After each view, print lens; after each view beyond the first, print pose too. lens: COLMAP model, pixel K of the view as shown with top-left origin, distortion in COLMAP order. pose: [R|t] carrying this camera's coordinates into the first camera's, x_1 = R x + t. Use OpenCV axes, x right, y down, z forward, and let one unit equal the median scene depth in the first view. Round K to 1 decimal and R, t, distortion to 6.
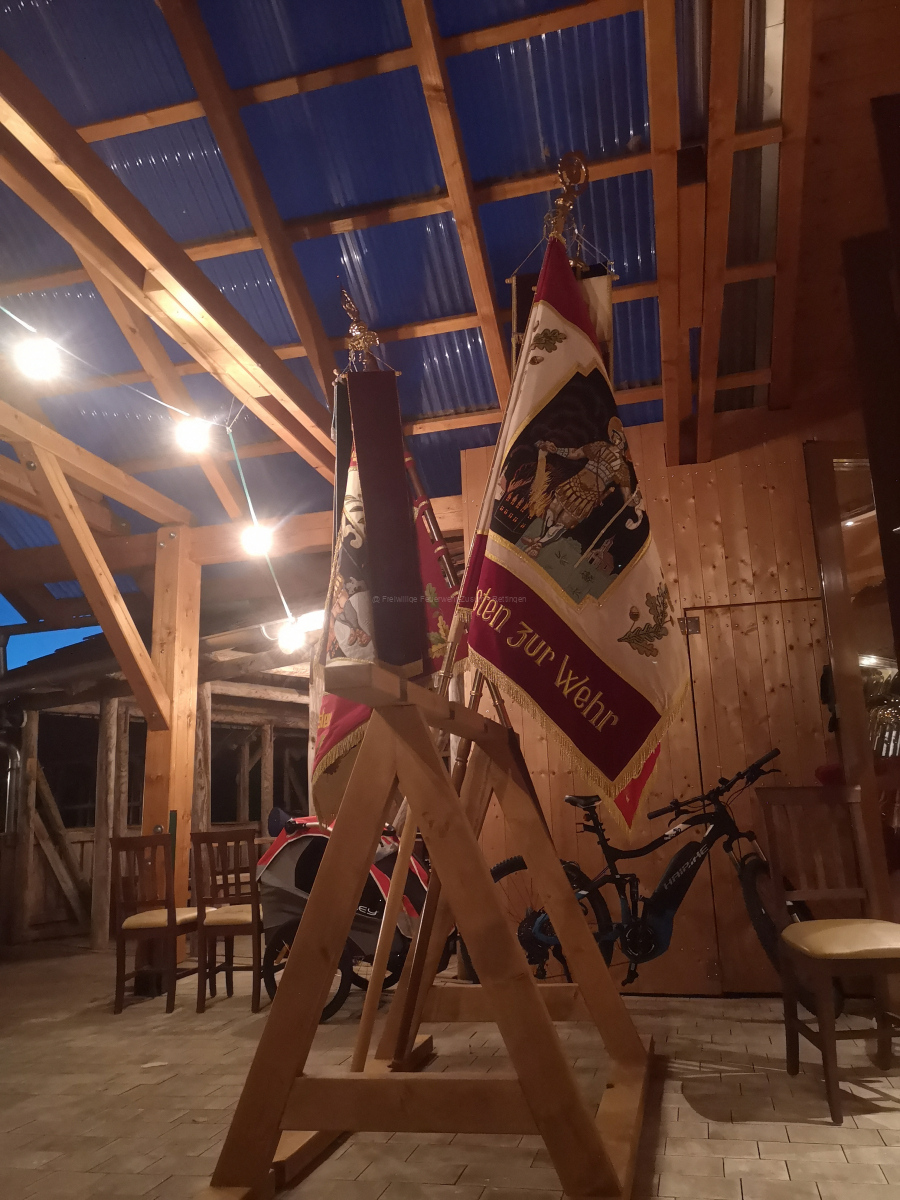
lens RADIAL K [[955.3, 0, 449.0], [0, 955.3, 601.5], [0, 0, 1]] dist [0.046331, -0.012951]
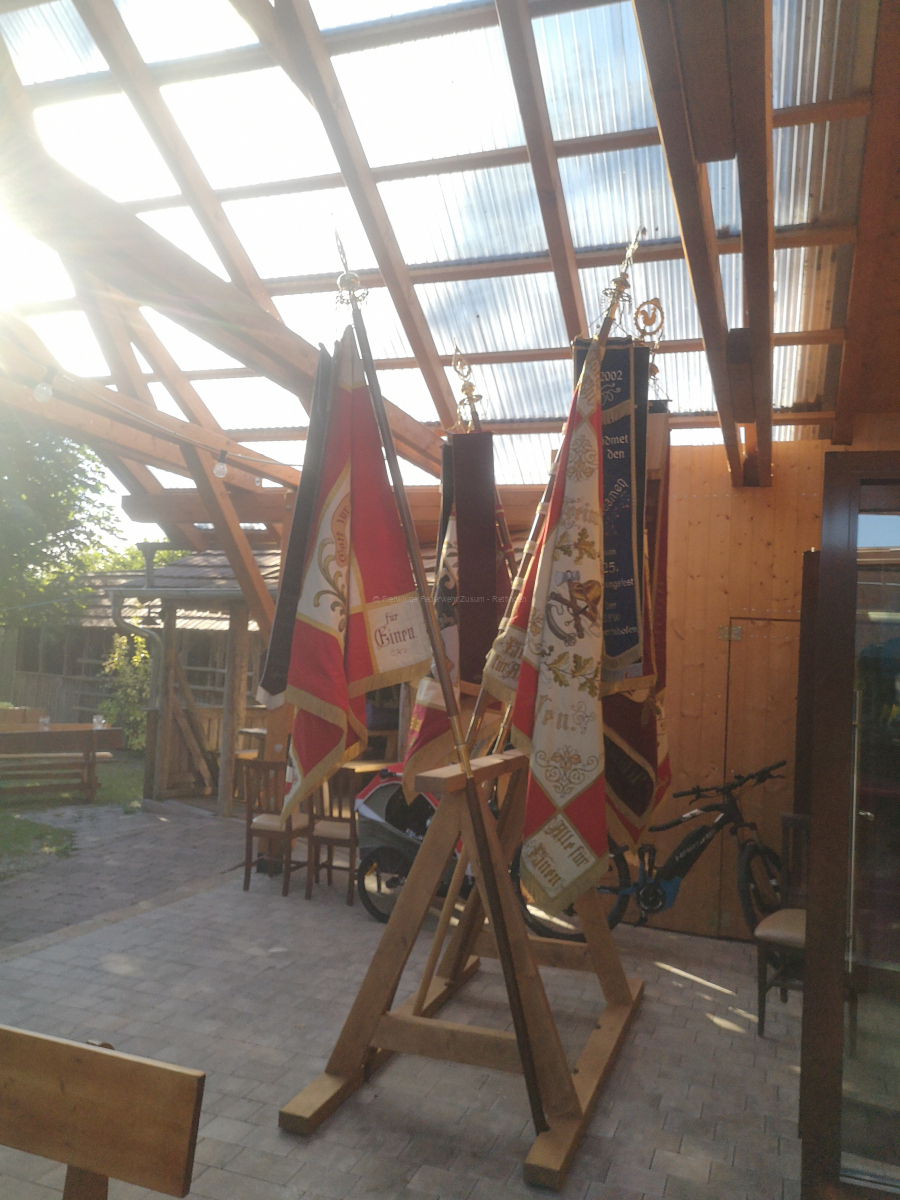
lens RADIAL K [[950.9, 0, 452.2], [0, 950.9, 600.4], [0, 0, 1]] dist [0.041524, -0.002381]
pose [[0.991890, 0.088883, -0.090853, 0.017674], [-0.073353, 0.984077, 0.161903, -0.208113], [0.103797, -0.153926, 0.982615, -0.195169]]
